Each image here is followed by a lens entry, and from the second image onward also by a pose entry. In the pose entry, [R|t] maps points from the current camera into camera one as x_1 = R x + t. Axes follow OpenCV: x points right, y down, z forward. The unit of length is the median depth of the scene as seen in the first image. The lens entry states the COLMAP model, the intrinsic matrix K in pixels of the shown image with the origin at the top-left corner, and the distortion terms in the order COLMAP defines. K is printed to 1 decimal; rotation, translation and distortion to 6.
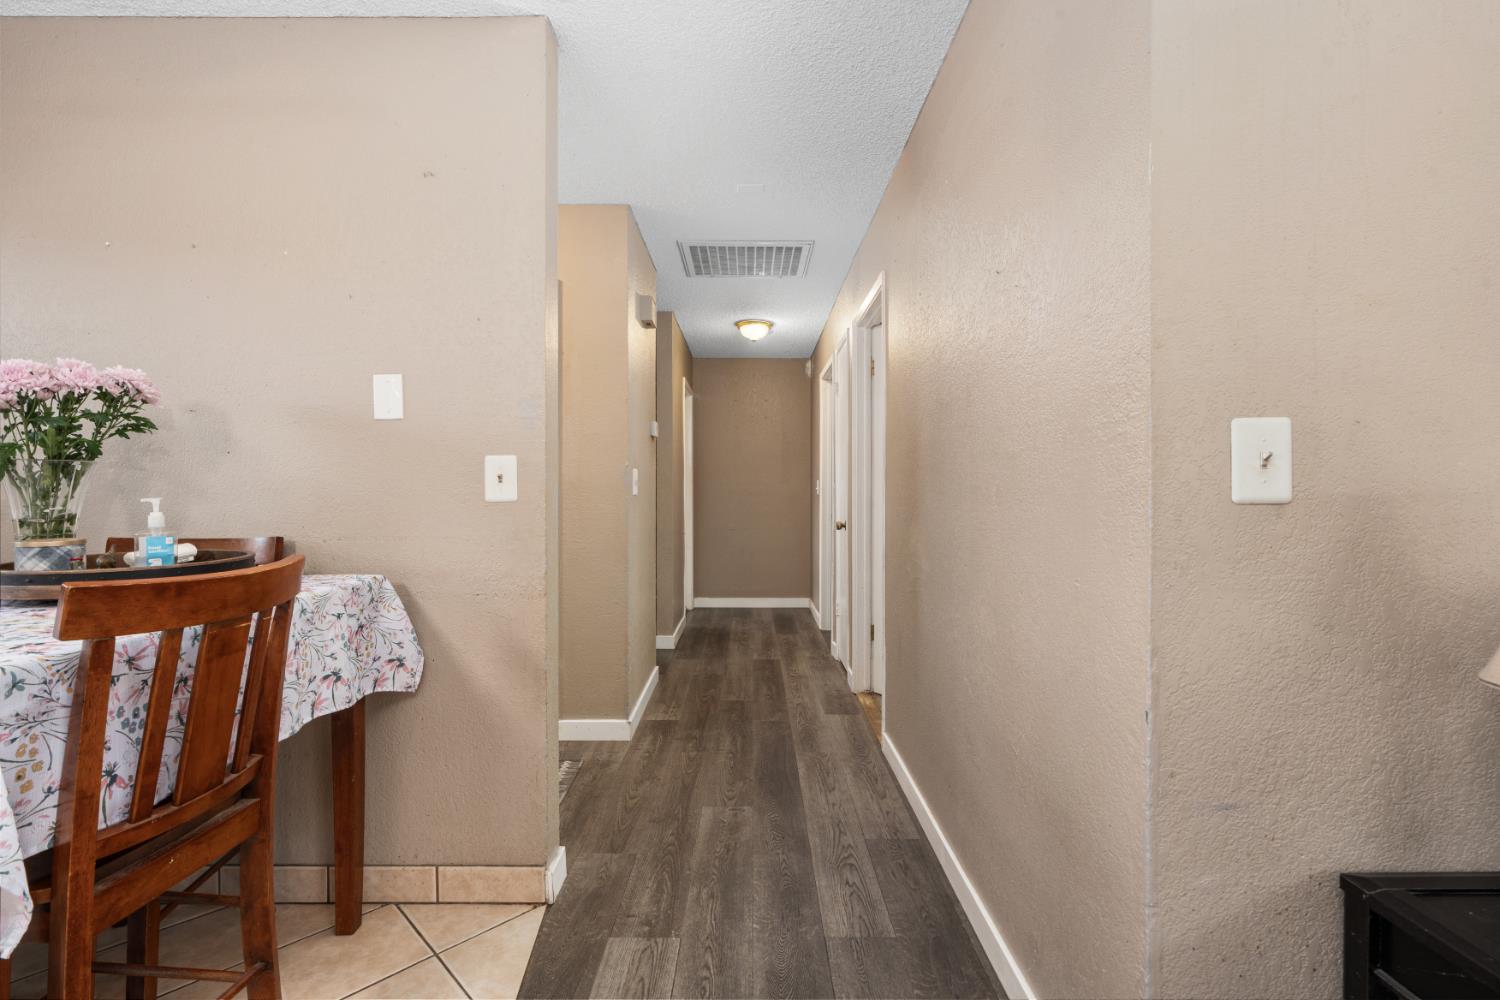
lens RADIAL K [[669.1, 0, 748.2], [0, 669.1, 495.4], [0, 0, 1]] dist [-0.002171, -0.000360]
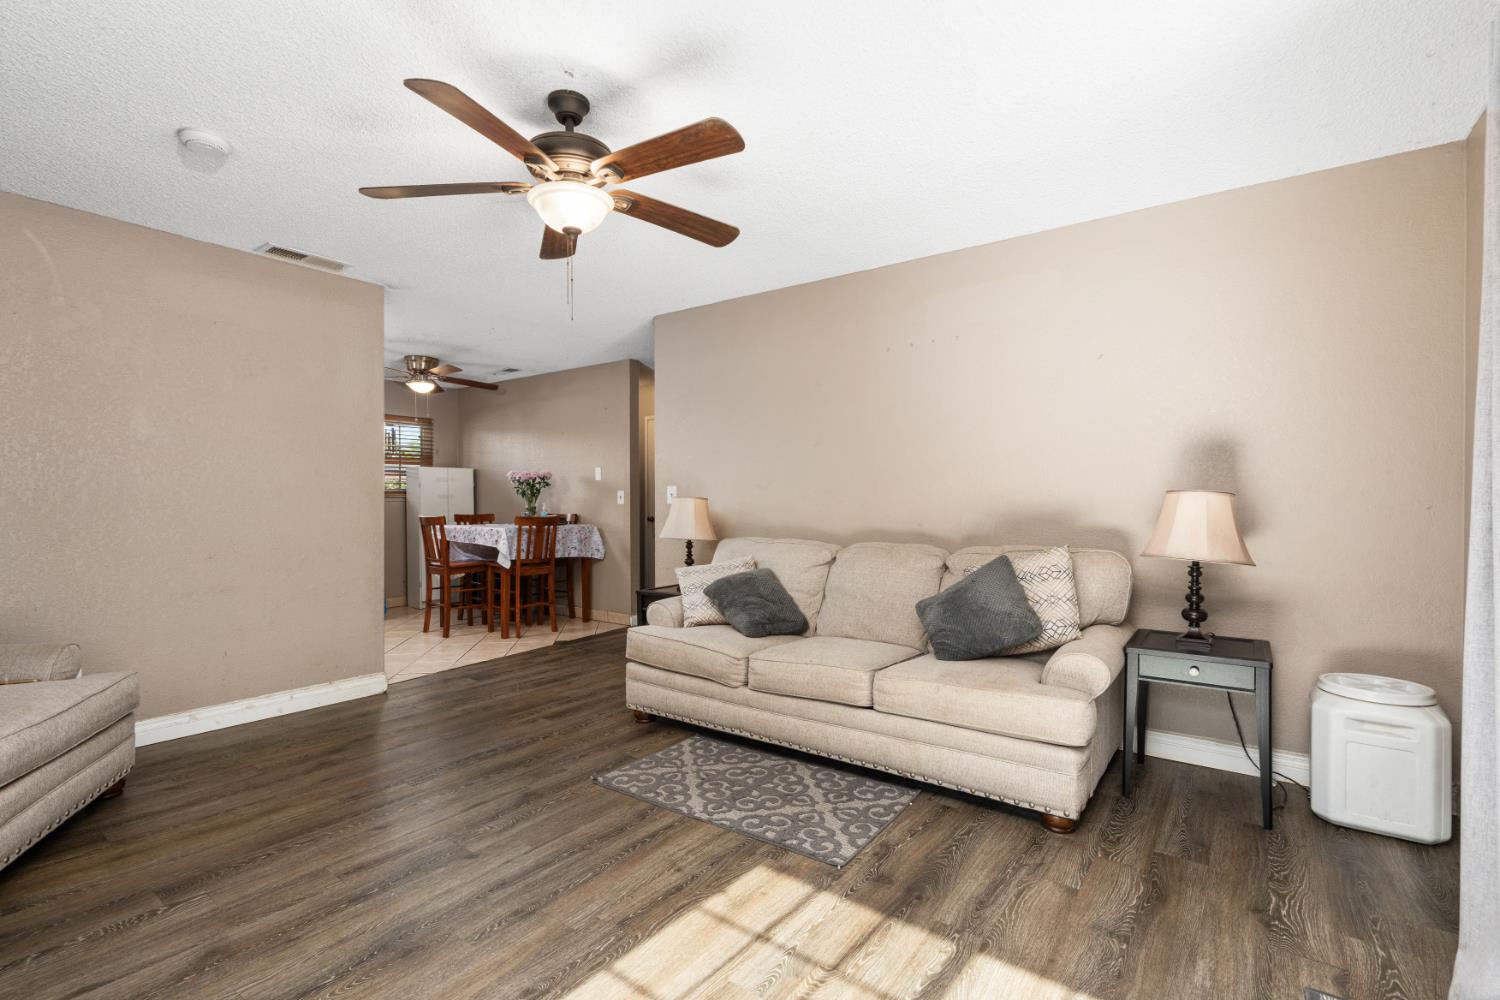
lens RADIAL K [[684.7, 0, 746.5], [0, 684.7, 499.2], [0, 0, 1]] dist [-0.002363, -0.000353]
pose [[0.801180, -0.002498, -0.598419, 2.596183], [-0.000537, 0.999988, -0.004893, 0.000566], [0.598424, 0.004242, 0.801168, -1.627624]]
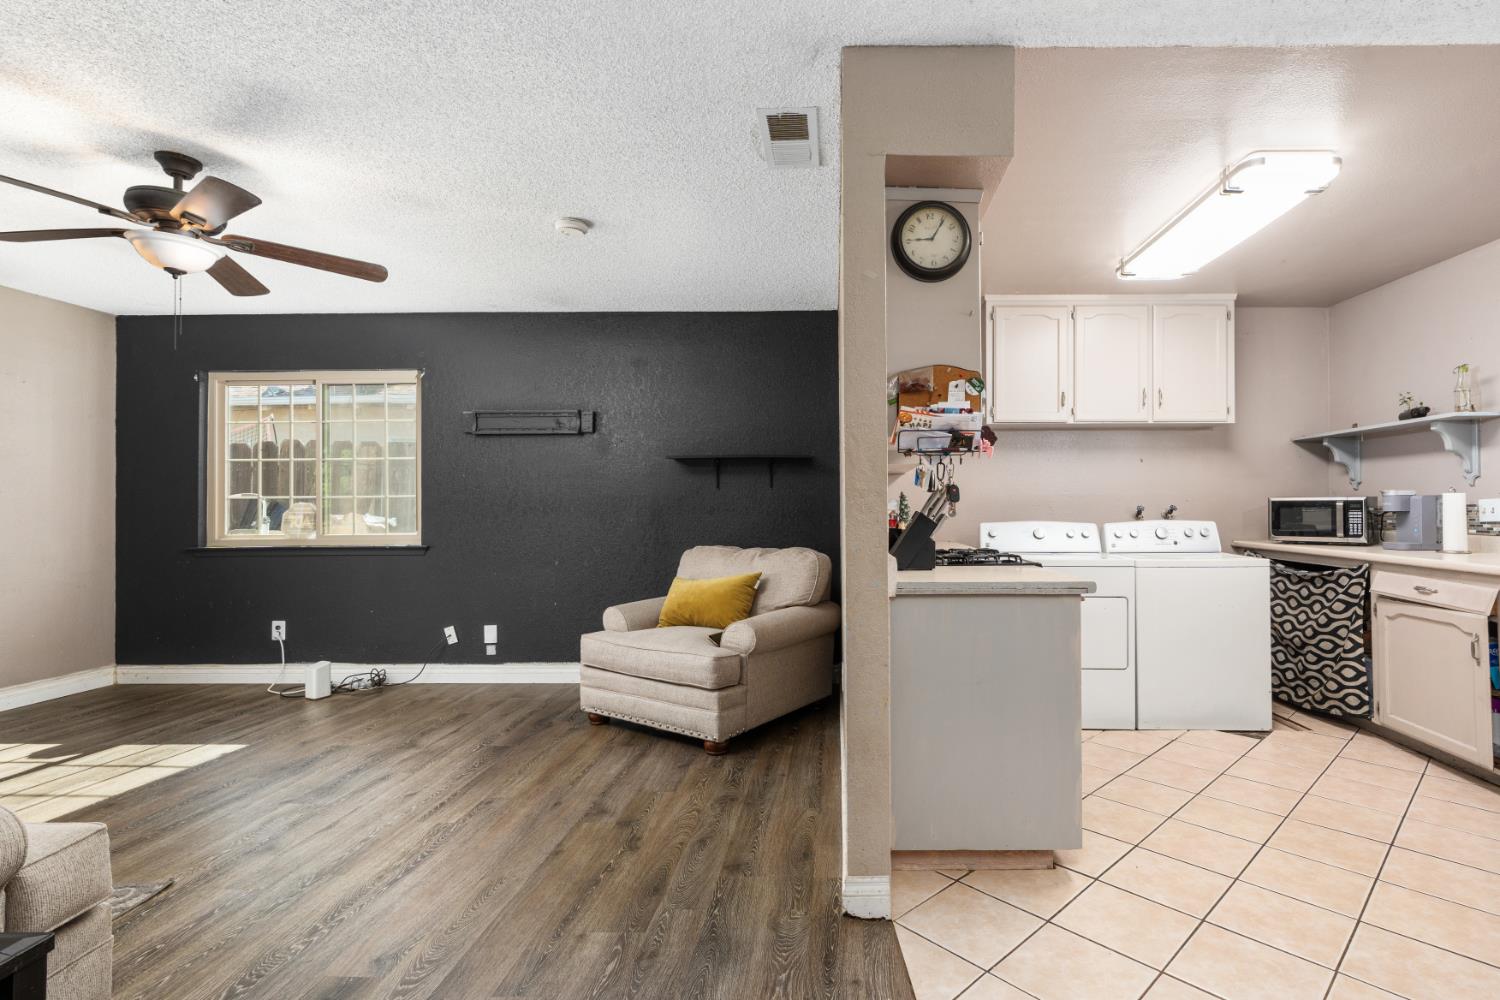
lens RADIAL K [[709.3, 0, 829.0], [0, 709.3, 500.3], [0, 0, 1]] dist [-0.001933, 0.000535]
pose [[-0.999890, 0.005193, 0.013877, -0.122845], [0.005159, 0.999984, -0.002477, -0.014889], [-0.013890, -0.002405, -0.999901, 0.953859]]
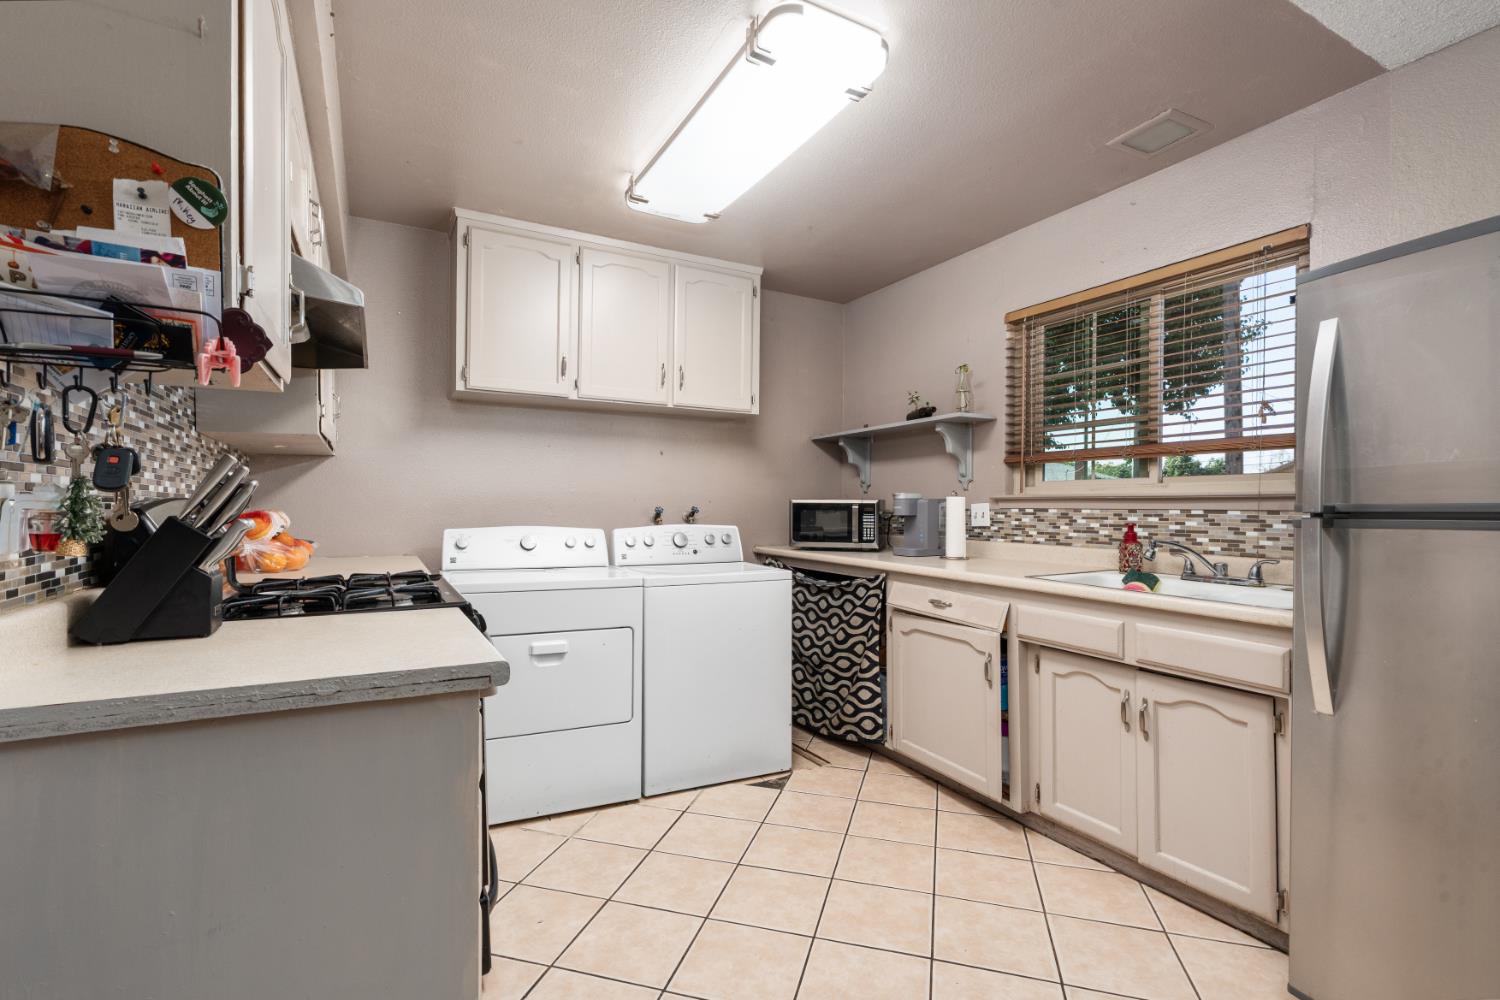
lens RADIAL K [[686.6, 0, 745.8], [0, 686.6, 509.2], [0, 0, 1]] dist [-0.000482, 0.000248]
pose [[-0.882741, -0.002871, -0.469851, -0.516325], [-0.007977, 0.999929, 0.008876, -0.008768], [0.469792, 0.011583, -0.882701, 0.242721]]
